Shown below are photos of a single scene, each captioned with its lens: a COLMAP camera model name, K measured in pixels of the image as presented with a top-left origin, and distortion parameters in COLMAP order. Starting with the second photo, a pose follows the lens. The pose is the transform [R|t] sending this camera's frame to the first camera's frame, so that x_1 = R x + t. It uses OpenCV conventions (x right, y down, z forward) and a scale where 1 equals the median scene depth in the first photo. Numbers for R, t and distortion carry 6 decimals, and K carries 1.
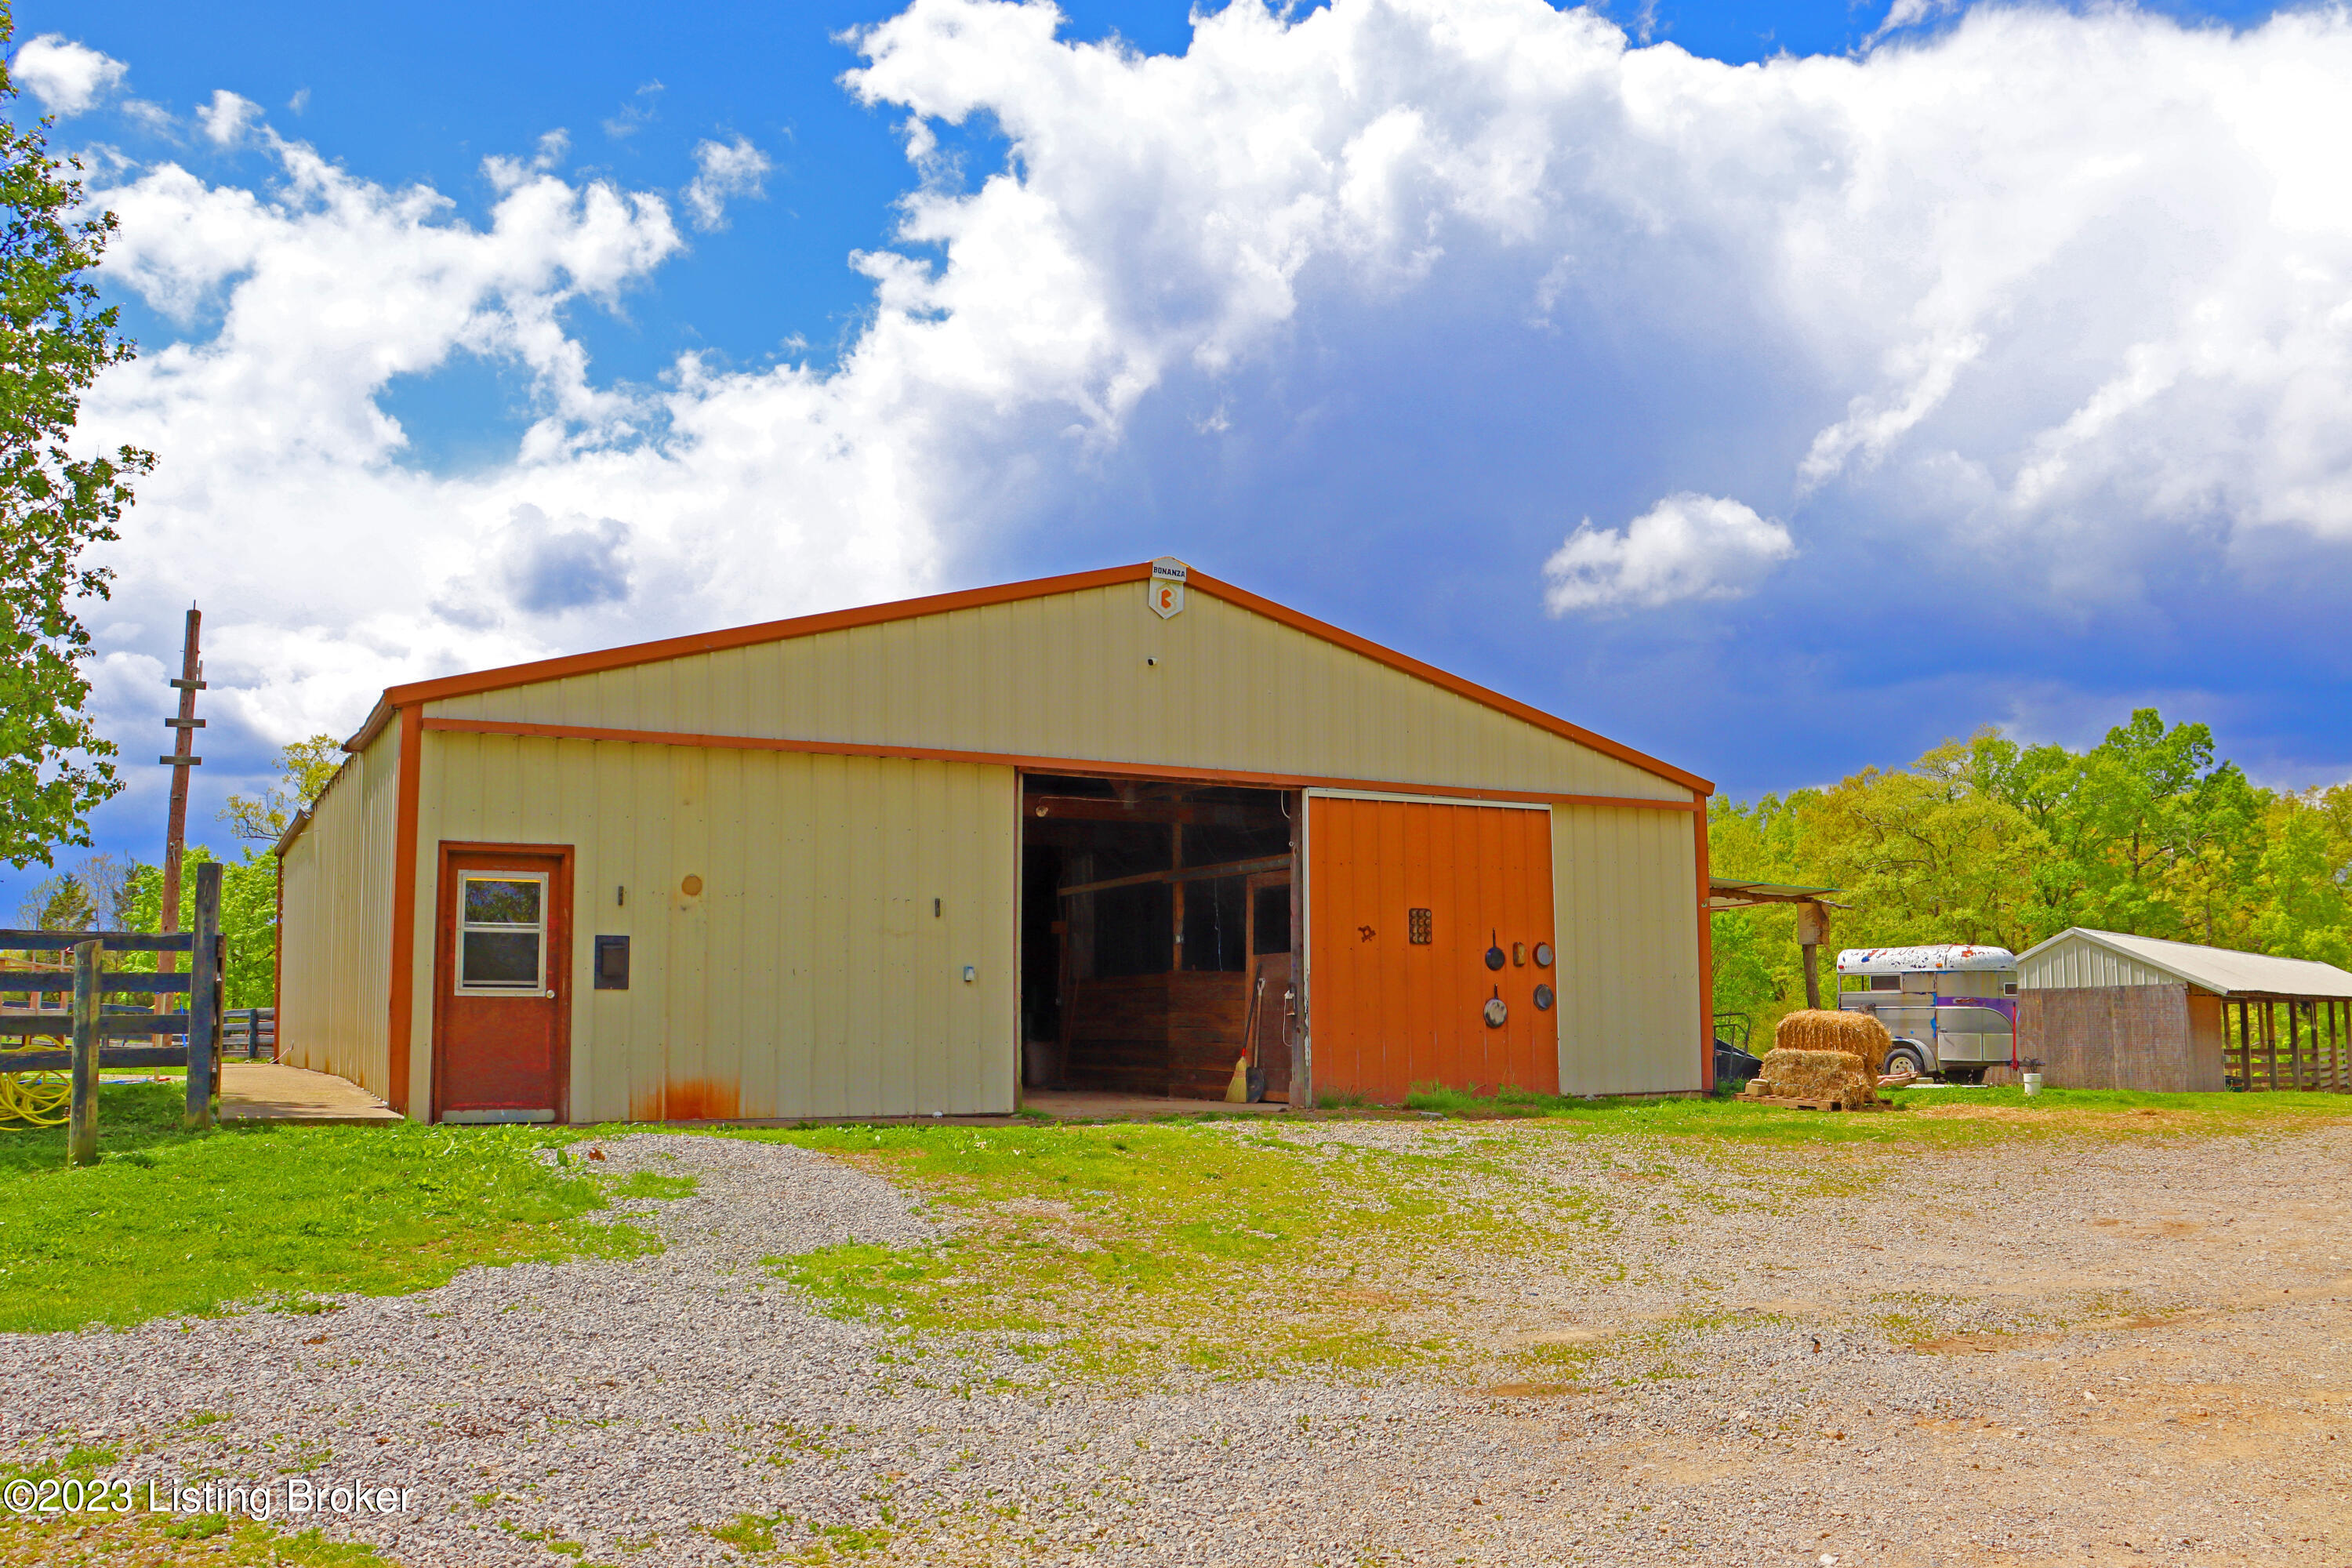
lens RADIAL K [[1932.5, 0, 1176.0], [0, 1932.5, 784.0], [0, 0, 1]] dist [0.002467, 0.002978]
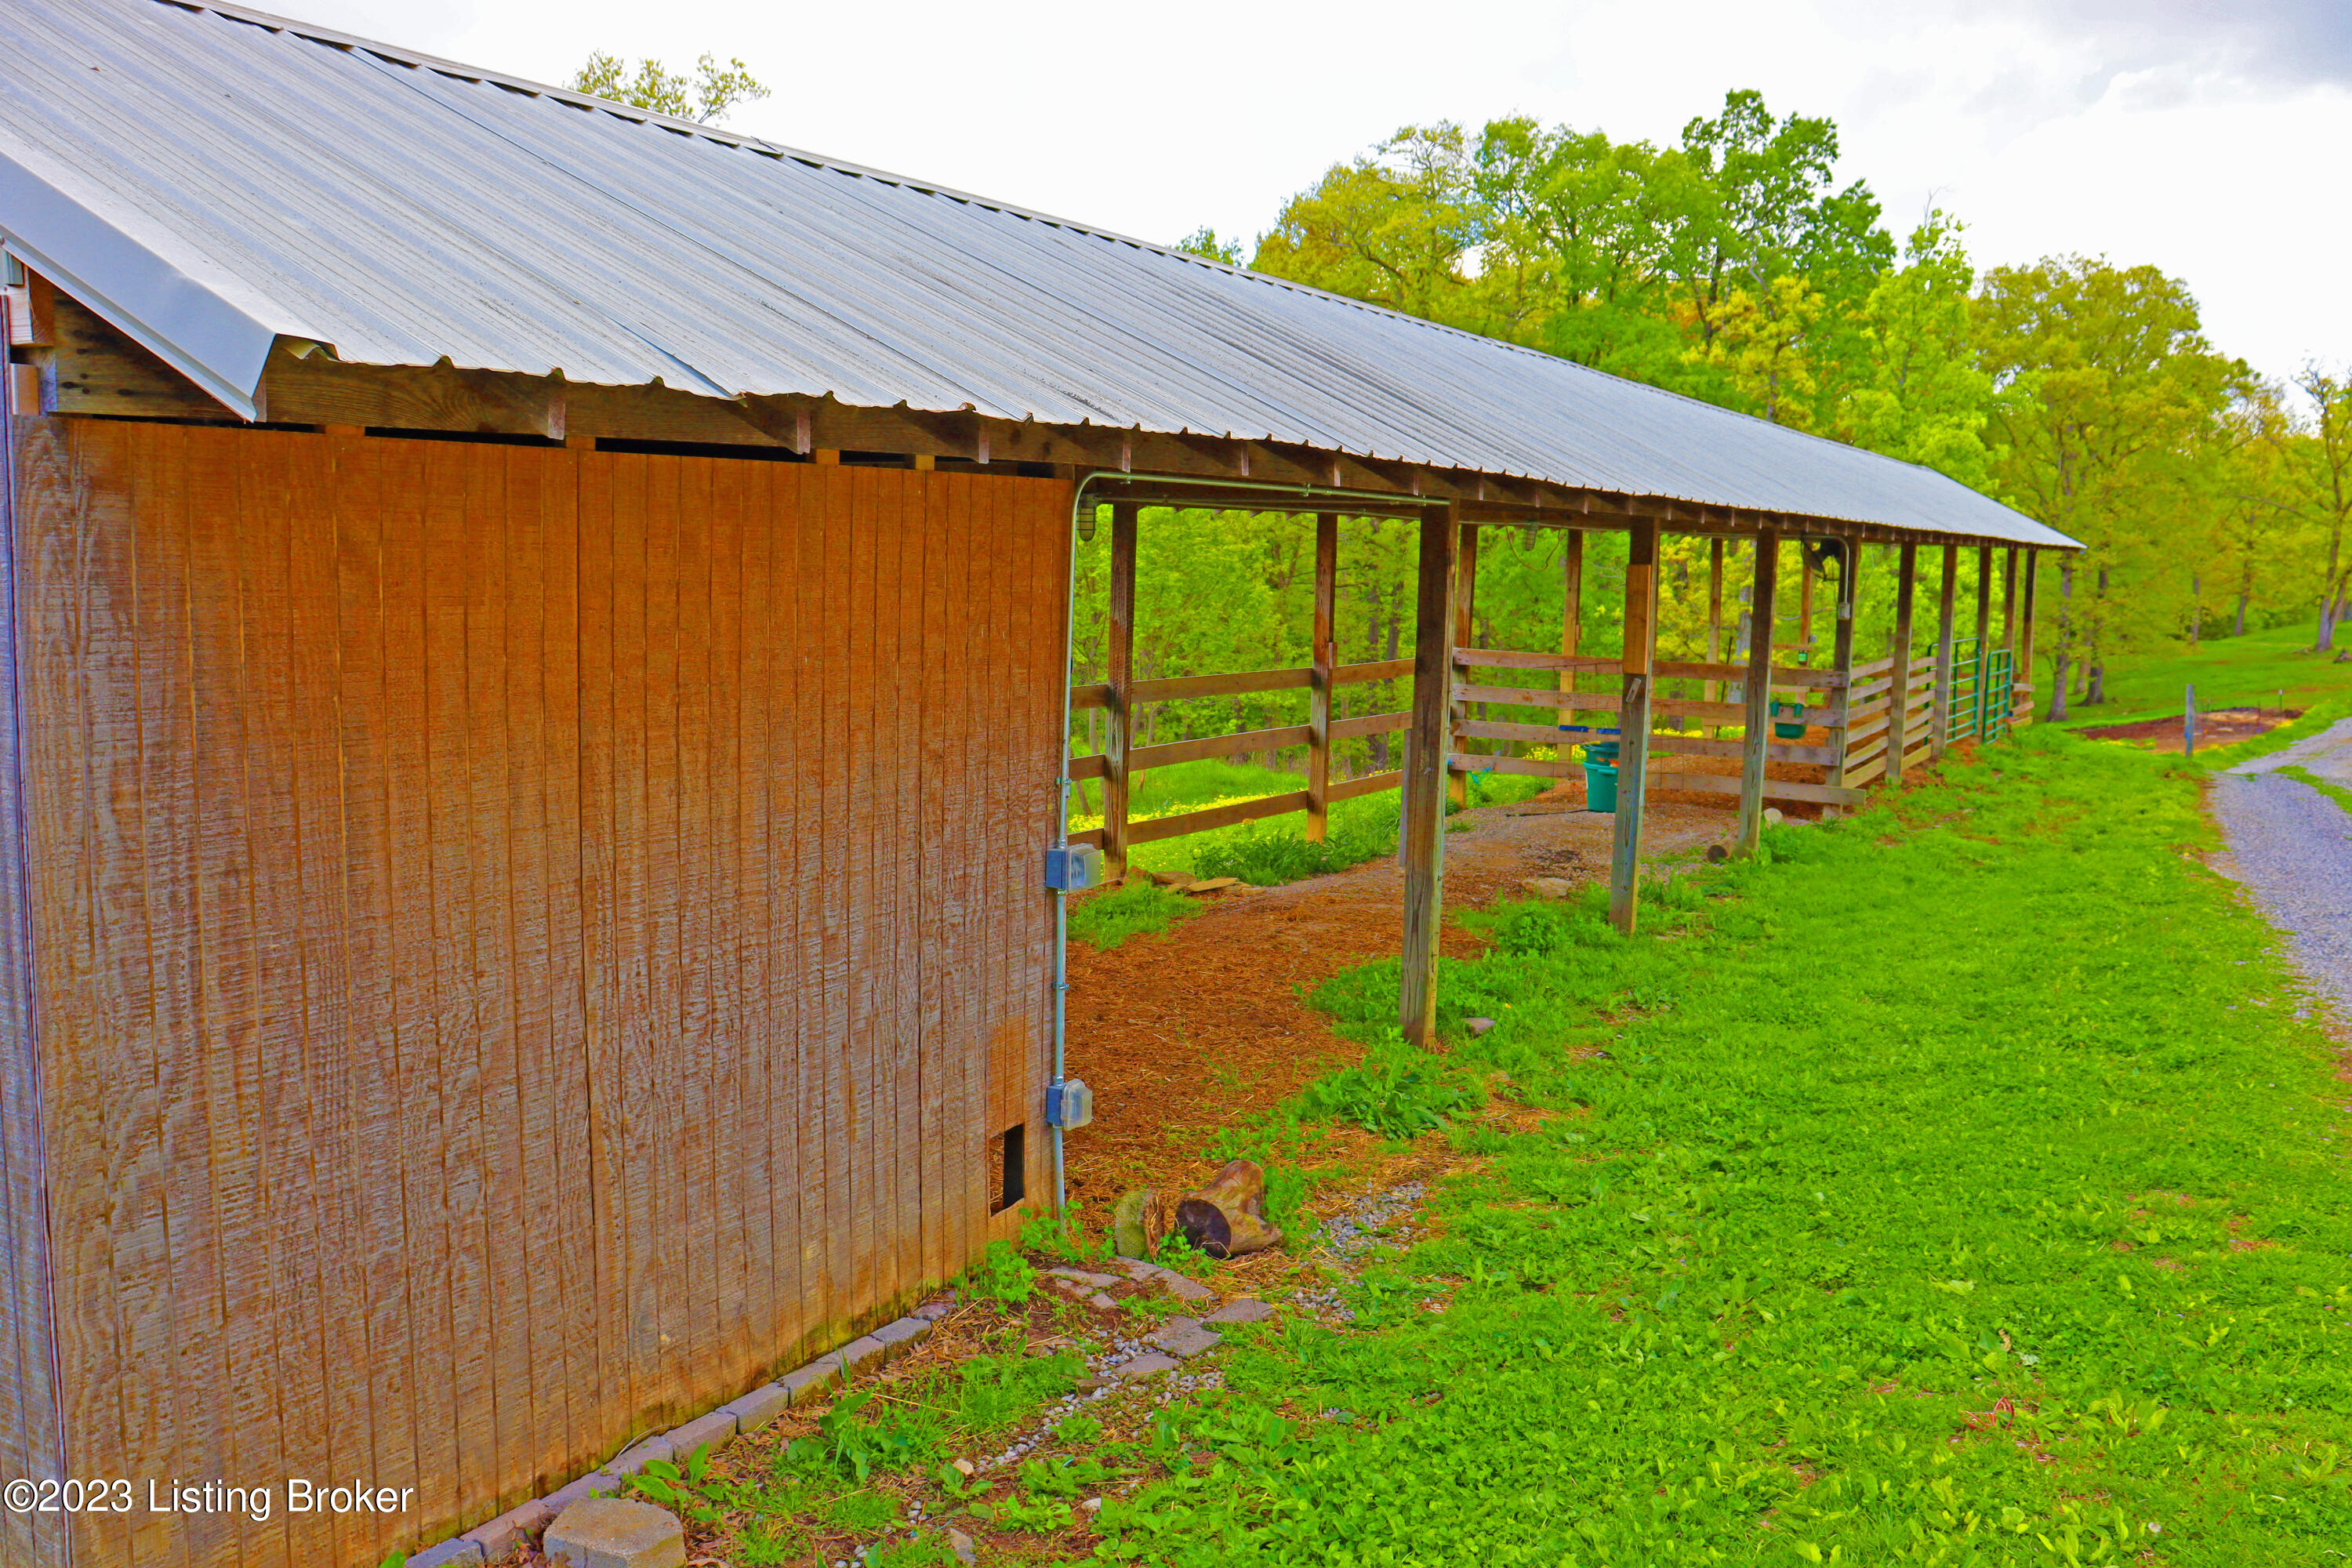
lens RADIAL K [[1932.5, 0, 1176.0], [0, 1932.5, 784.0], [0, 0, 1]] dist [0.002467, 0.002978]
pose [[0.987763, 0.004247, 0.155903, 0.253085], [-0.042898, 0.968471, 0.245405, 0.046368], [-0.149946, -0.249090, 0.956802, 0.414209]]
